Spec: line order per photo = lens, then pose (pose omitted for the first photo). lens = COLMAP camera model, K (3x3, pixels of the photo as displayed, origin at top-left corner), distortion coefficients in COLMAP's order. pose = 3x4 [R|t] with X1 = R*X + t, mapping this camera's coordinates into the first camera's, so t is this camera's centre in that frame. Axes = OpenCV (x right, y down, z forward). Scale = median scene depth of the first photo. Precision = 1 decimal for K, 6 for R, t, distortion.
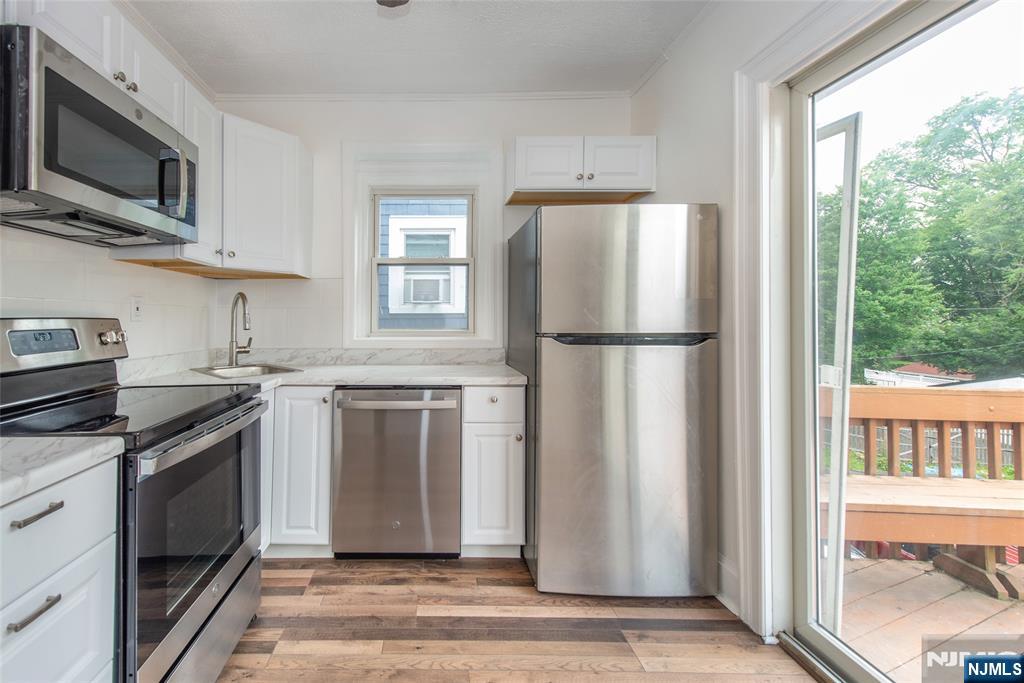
lens RADIAL K [[422.5, 0, 512.8], [0, 422.5, 321.8], [0, 0, 1]] dist [0.011820, -0.000228]
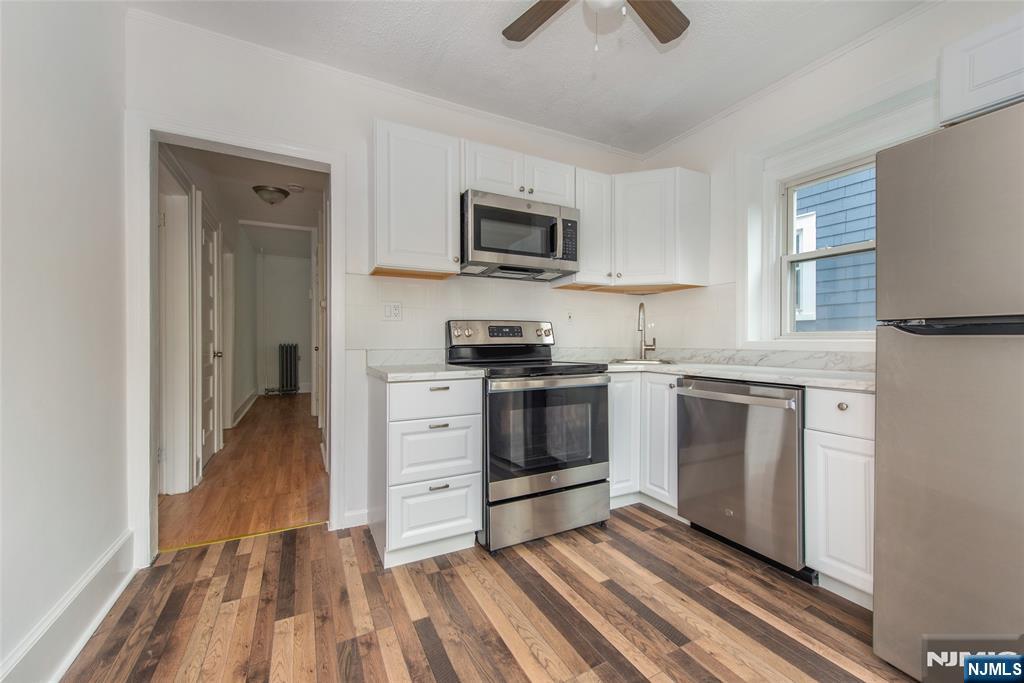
lens RADIAL K [[409.9, 0, 512.0], [0, 409.9, 341.5], [0, 0, 1]] dist [-0.000950, -0.000260]
pose [[0.464205, -0.001327, -0.885727, 0.361777], [0.014679, 0.999873, 0.006195, 0.044764], [0.885606, -0.015877, 0.464166, 0.069353]]
